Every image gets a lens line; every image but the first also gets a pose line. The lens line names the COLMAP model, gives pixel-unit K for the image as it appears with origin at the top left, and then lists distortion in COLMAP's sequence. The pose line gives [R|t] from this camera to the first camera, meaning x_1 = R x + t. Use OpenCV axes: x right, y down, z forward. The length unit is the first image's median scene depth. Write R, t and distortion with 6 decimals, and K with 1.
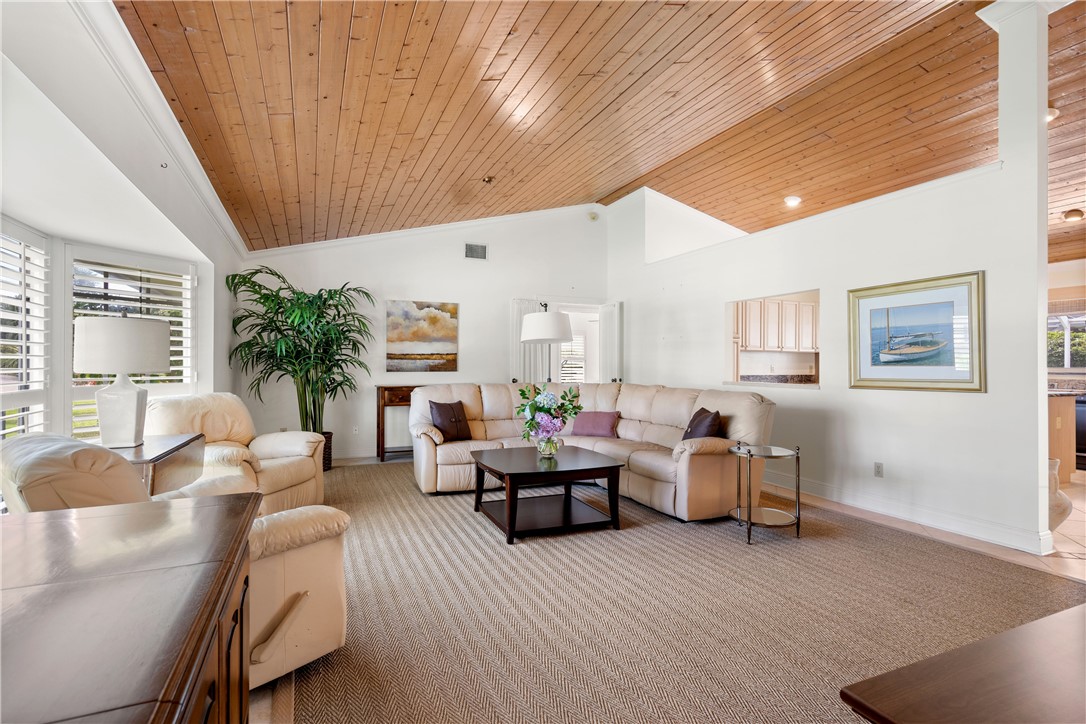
lens RADIAL K [[548.0, 0, 543.8], [0, 548.0, 360.3], [0, 0, 1]] dist [-0.001324, 0.000067]
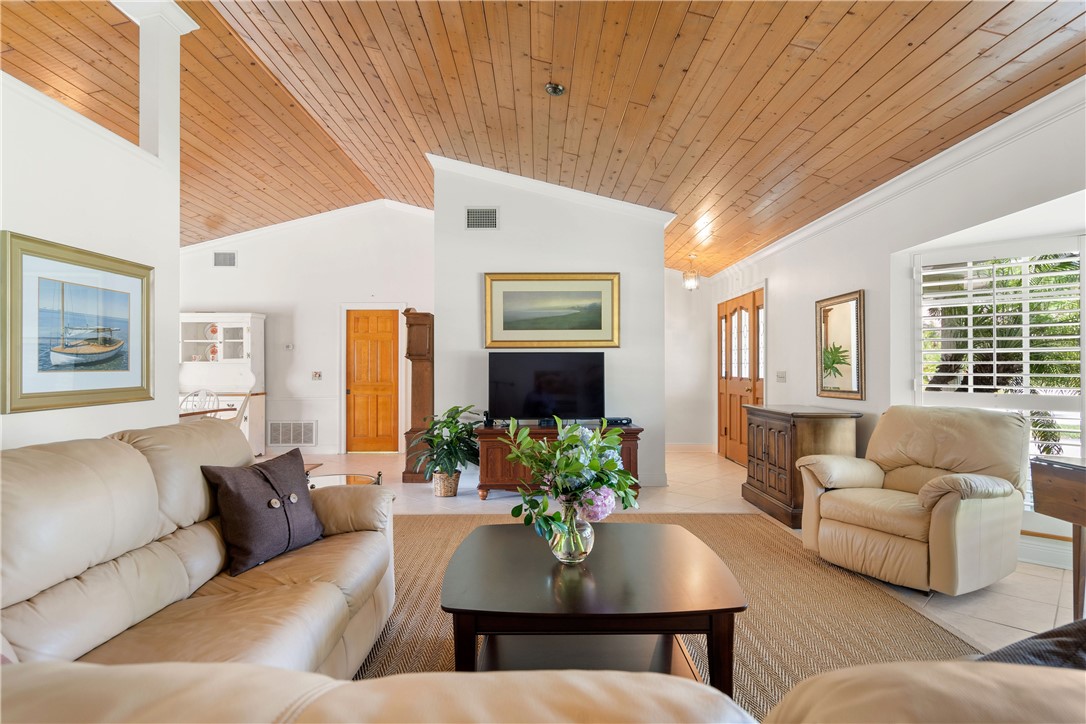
lens RADIAL K [[571.2, 0, 541.0], [0, 571.2, 364.4], [0, 0, 1]] dist [0.006818, 0.000919]
pose [[-0.922889, 0.002007, 0.385061, -0.148929], [-0.002043, 0.999947, -0.010107, 0.007234], [-0.385060, -0.010114, -0.922836, 1.389768]]
